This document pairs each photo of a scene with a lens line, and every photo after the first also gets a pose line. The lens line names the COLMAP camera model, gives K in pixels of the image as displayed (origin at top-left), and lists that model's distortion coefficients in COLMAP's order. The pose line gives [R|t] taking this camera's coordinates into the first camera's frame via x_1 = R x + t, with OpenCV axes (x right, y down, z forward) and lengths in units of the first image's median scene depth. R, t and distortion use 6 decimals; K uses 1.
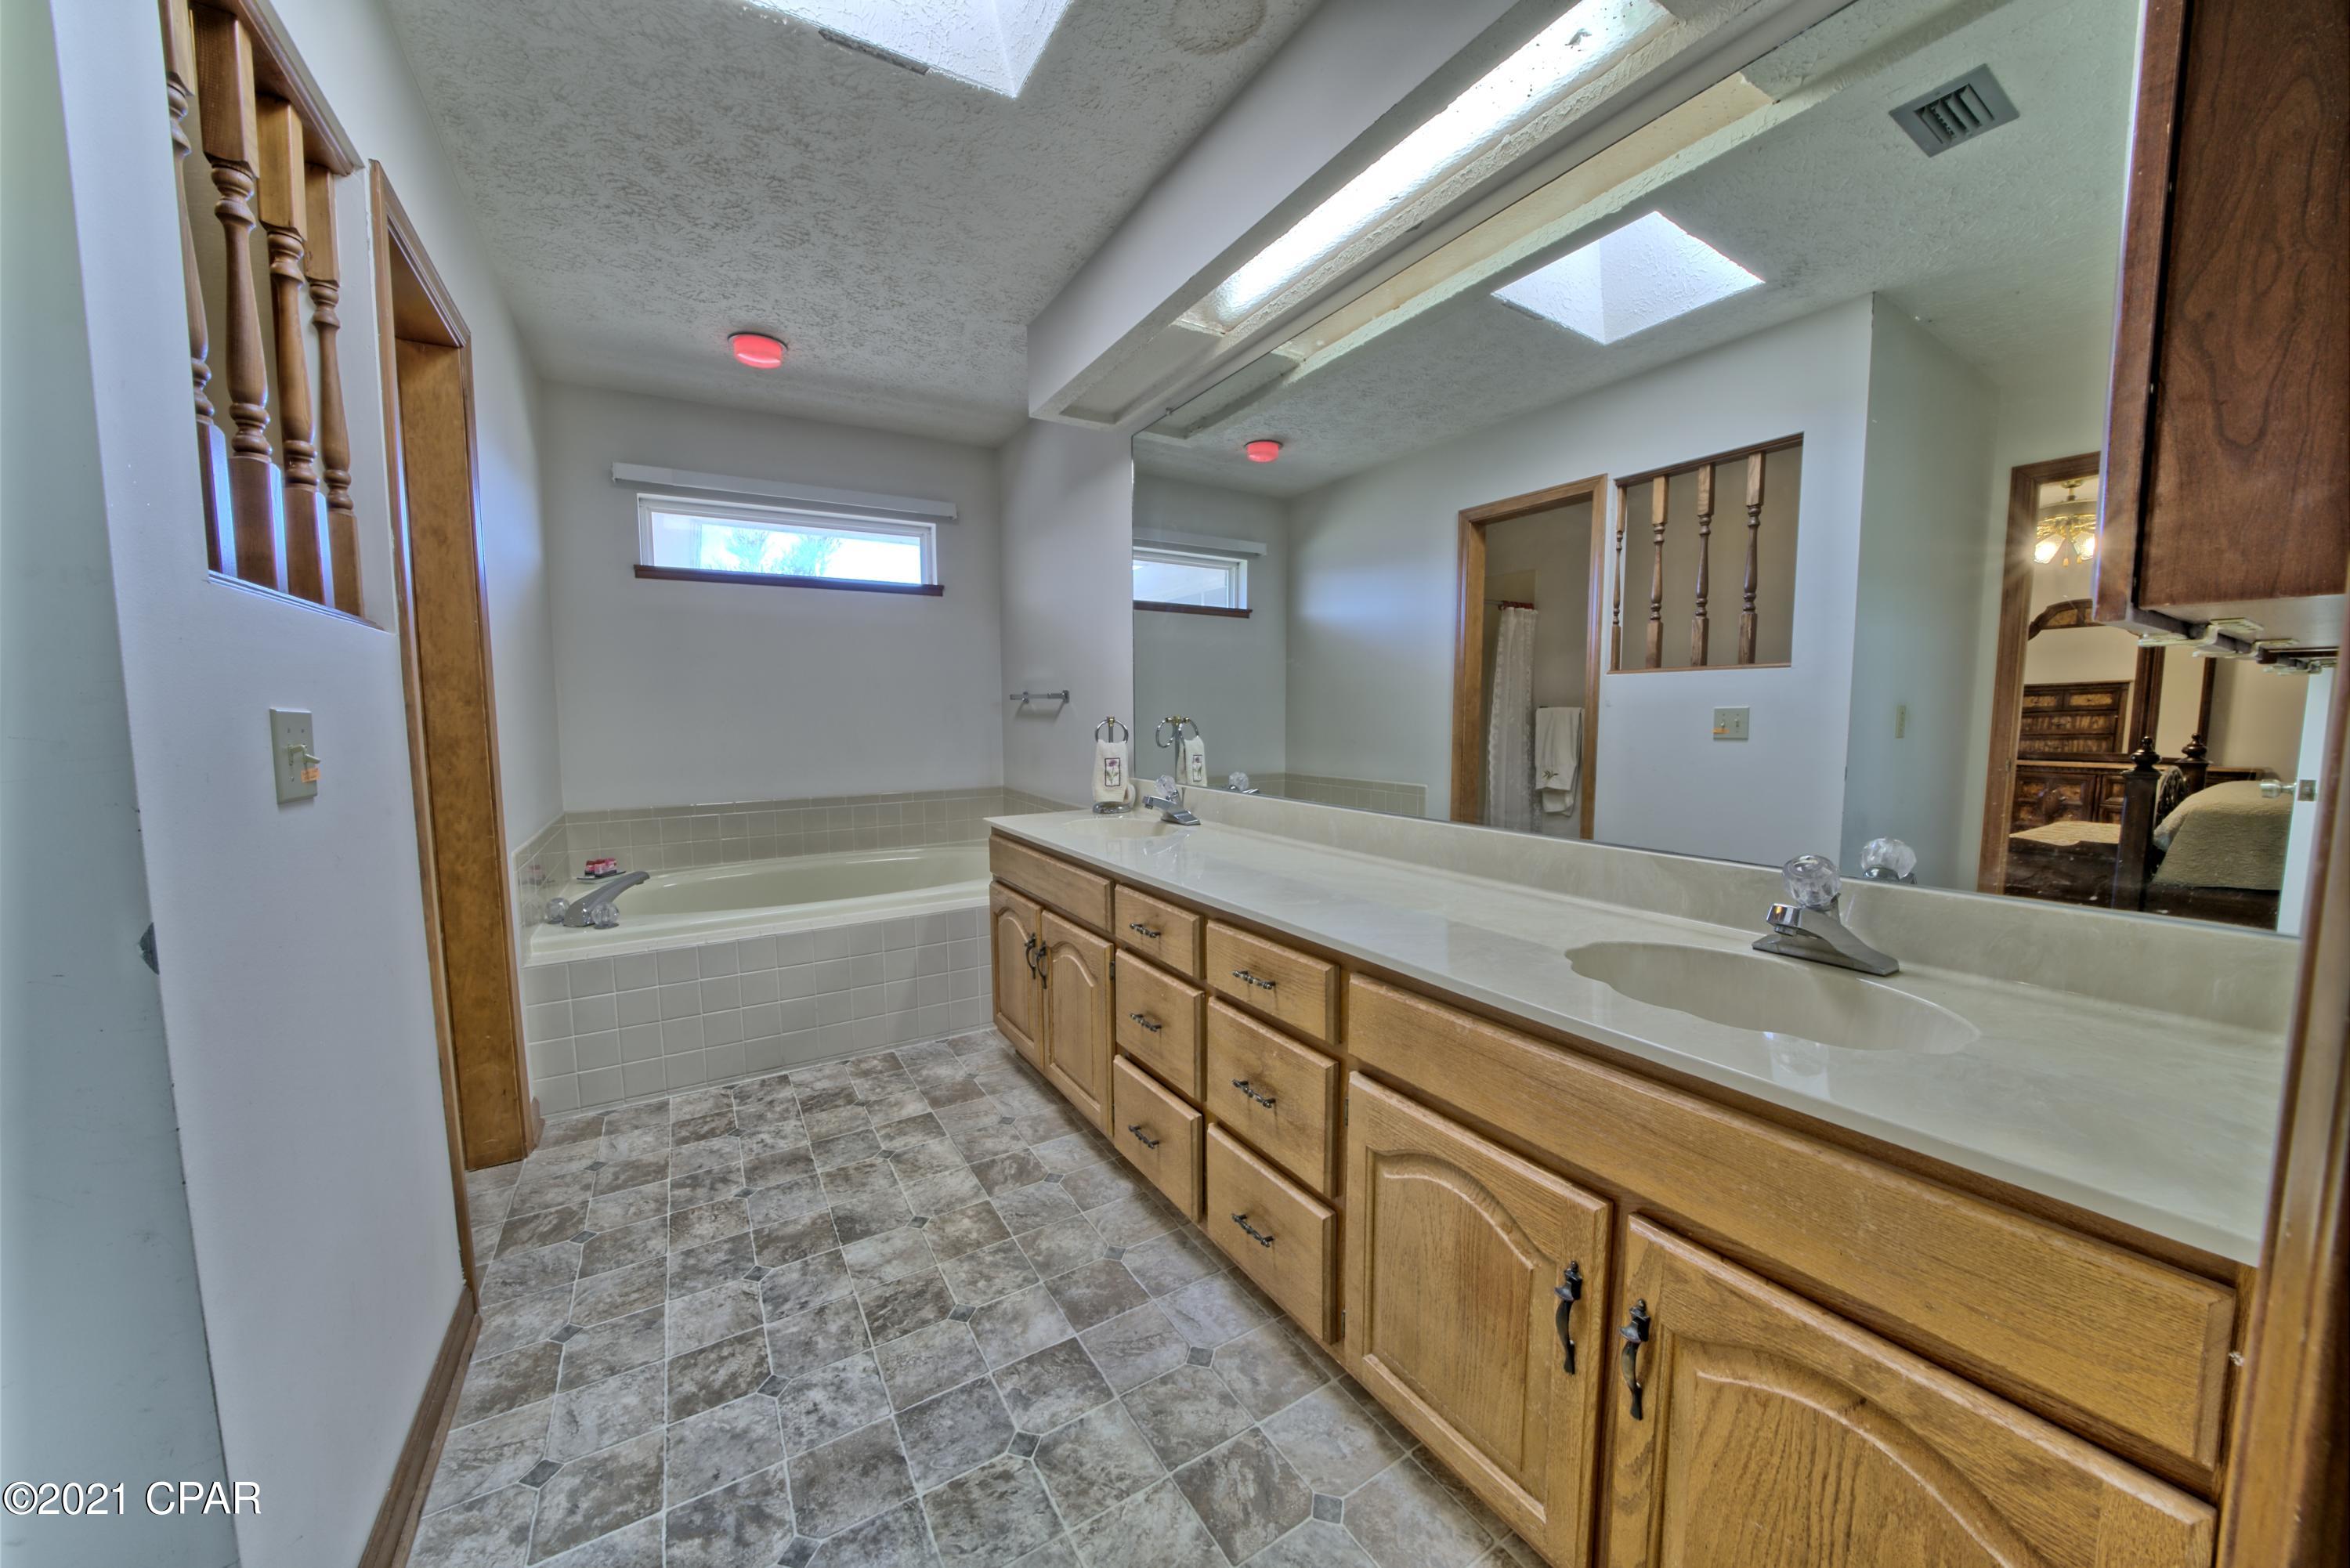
lens RADIAL K [[812.3, 0, 1167.3], [0, 812.3, 780.8], [0, 0, 1]] dist [-0.026893, 0.002917]
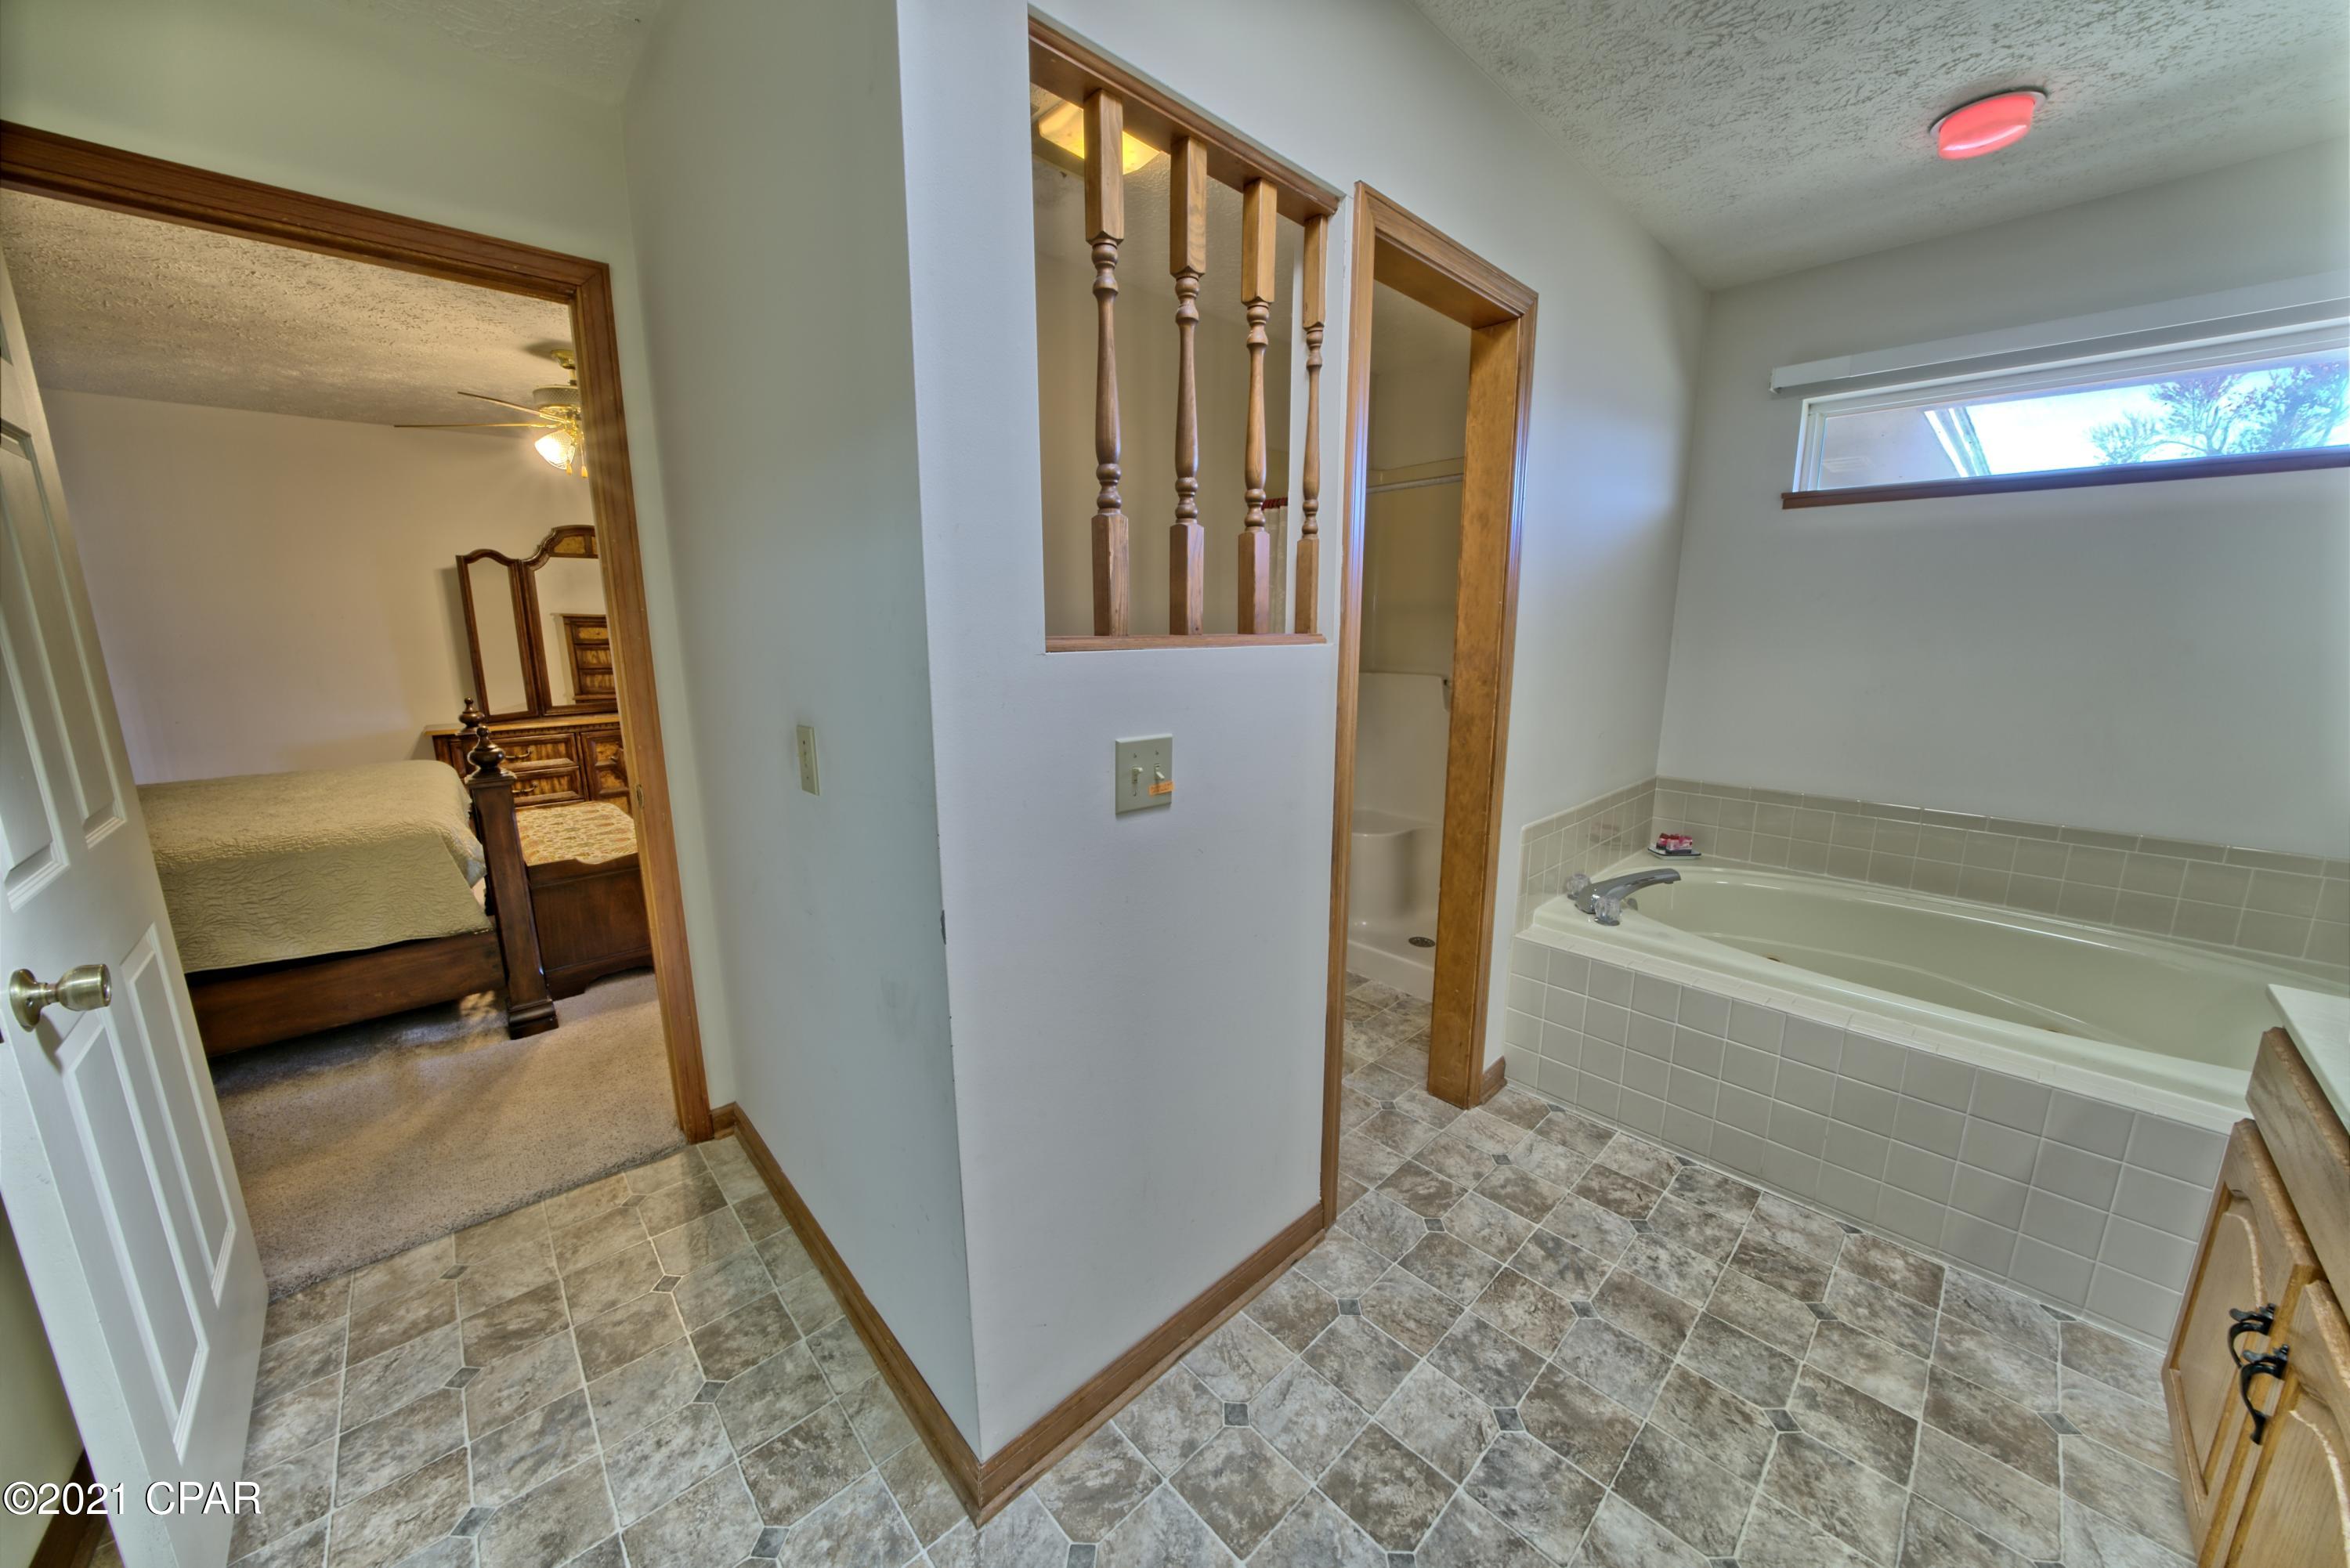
lens RADIAL K [[812.3, 0, 1171.8], [0, 812.3, 778.8], [0, 0, 1]] dist [-0.026893, 0.002917]
pose [[0.205352, 0.194920, -0.959081, 0.065645], [-0.085181, 0.979807, 0.180893, -0.130180], [0.974974, 0.044549, 0.217808, 0.381201]]
